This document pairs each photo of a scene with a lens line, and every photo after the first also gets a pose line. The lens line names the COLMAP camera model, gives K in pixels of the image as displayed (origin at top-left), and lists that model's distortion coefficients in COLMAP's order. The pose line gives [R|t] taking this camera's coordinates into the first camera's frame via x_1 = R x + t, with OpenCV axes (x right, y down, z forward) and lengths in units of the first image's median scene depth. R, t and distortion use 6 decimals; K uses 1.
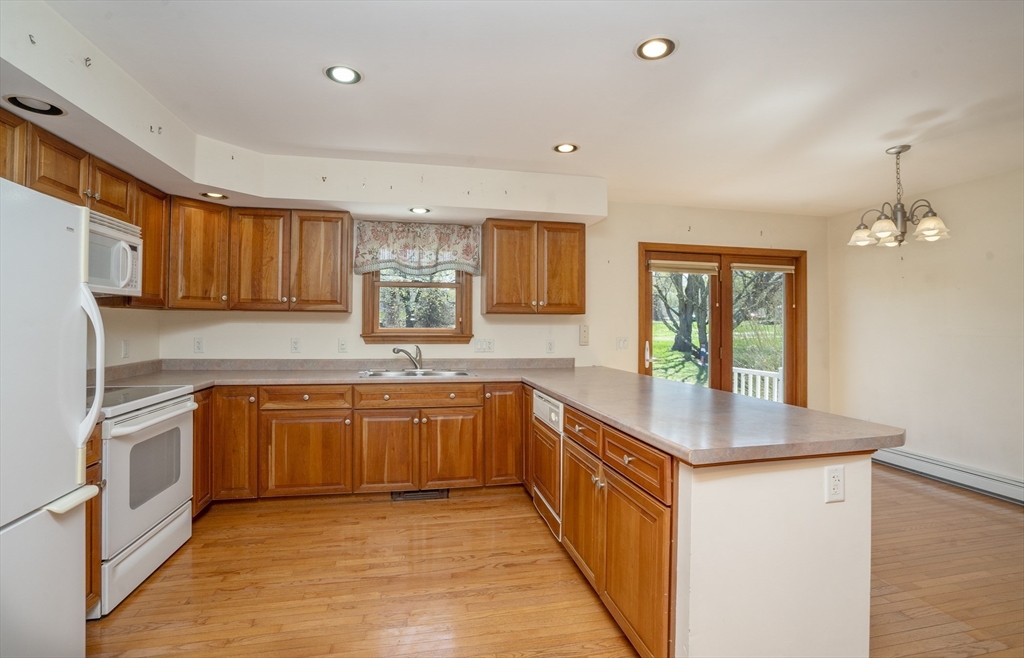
lens RADIAL K [[465.0, 0, 507.1], [0, 465.0, 321.9], [0, 0, 1]] dist [-0.046033, 0.000287]
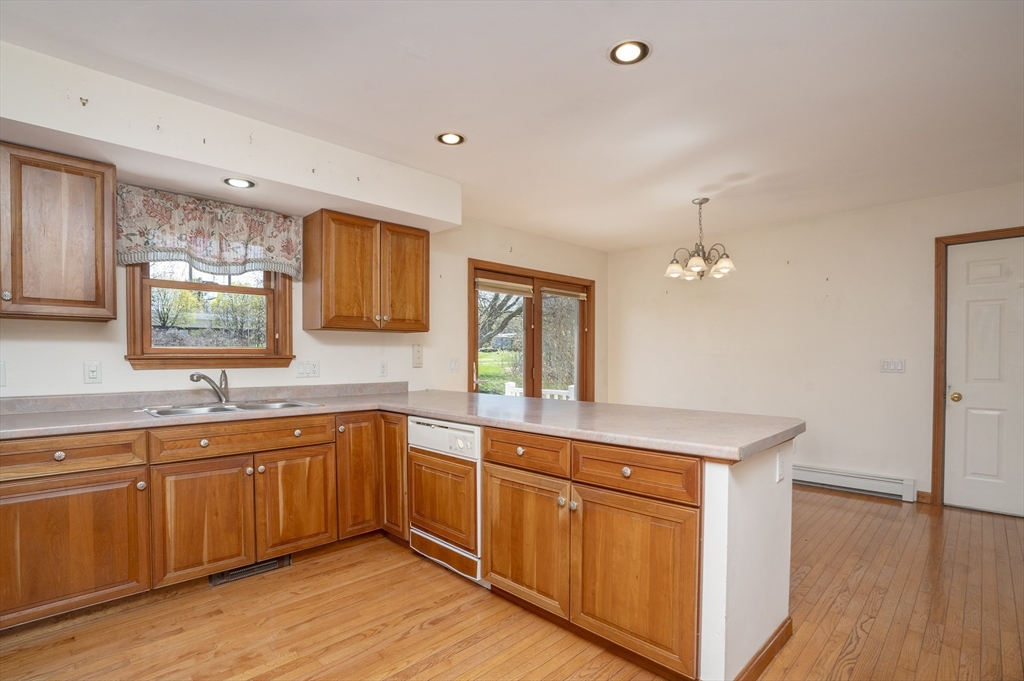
lens RADIAL K [[490.2, 0, 501.8], [0, 490.2, 366.2], [0, 0, 1]] dist [-0.056048, 0.028298]
pose [[0.843206, -0.016471, 0.537338, -0.233650], [-0.001953, 0.999430, 0.033702, 0.018187], [-0.537587, -0.029467, 0.842693, 0.125449]]
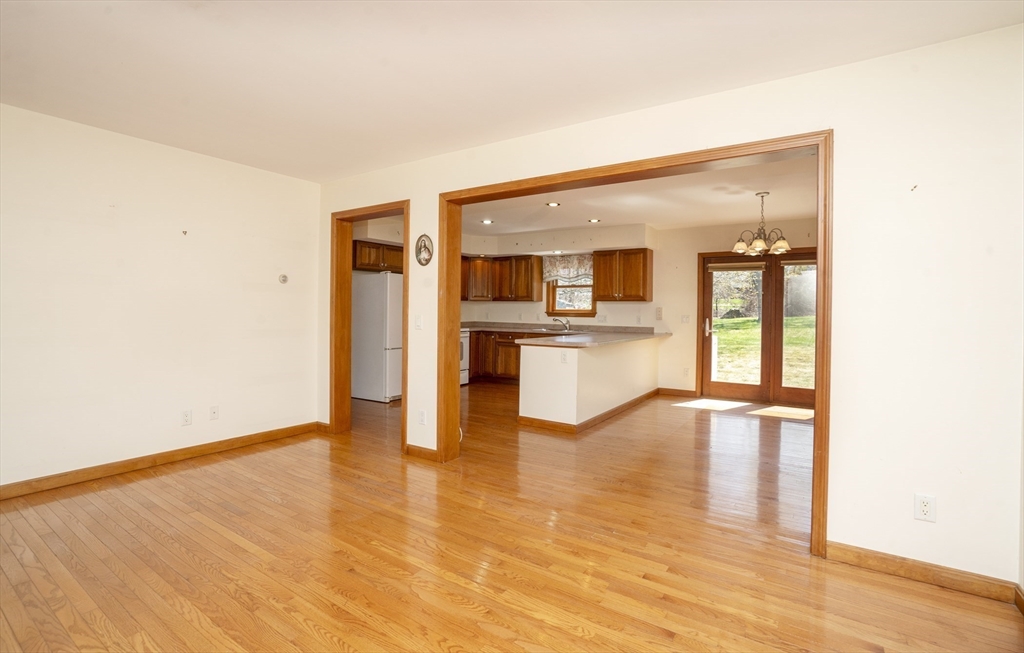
lens RADIAL K [[467.0, 0, 514.7], [0, 467.0, 315.7], [0, 0, 1]] dist [-0.057111, 0.000004]
pose [[0.710350, 0.010770, -0.703766, 1.074398], [-0.000829, 0.999895, 0.014466, 0.013893], [0.703848, -0.009692, 0.710284, -0.588583]]
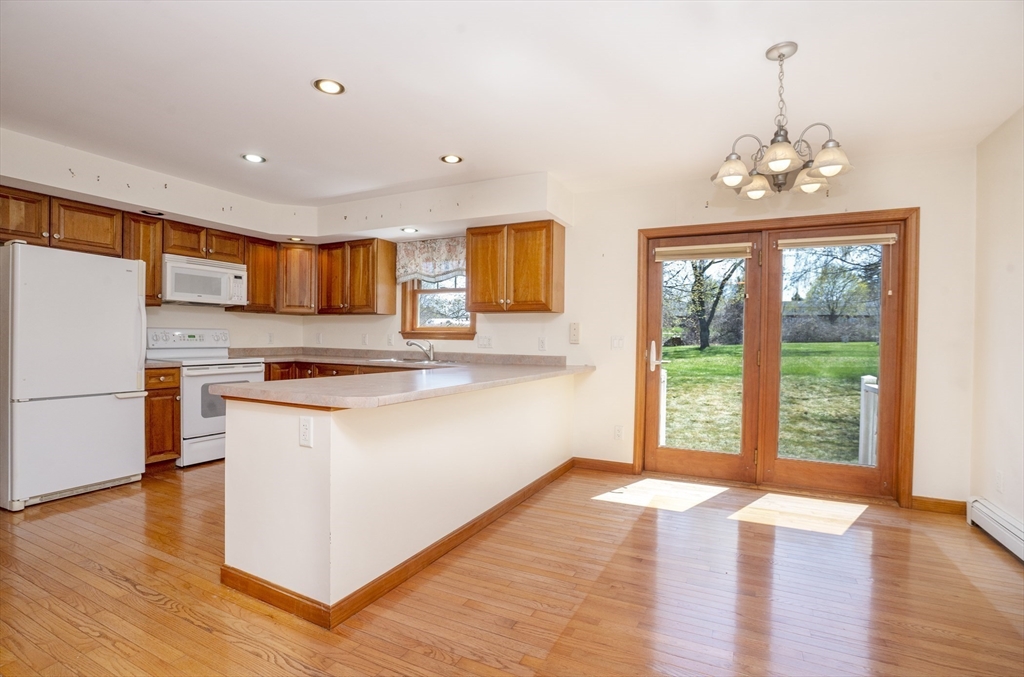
lens RADIAL K [[488.7, 0, 504.8], [0, 488.7, 346.5], [0, 0, 1]] dist [-0.055369, 0.028046]
pose [[0.782803, 0.016996, -0.622037, 0.773027], [-0.005617, 0.999779, 0.020248, 0.040482], [0.622244, -0.012357, 0.782726, 0.120738]]
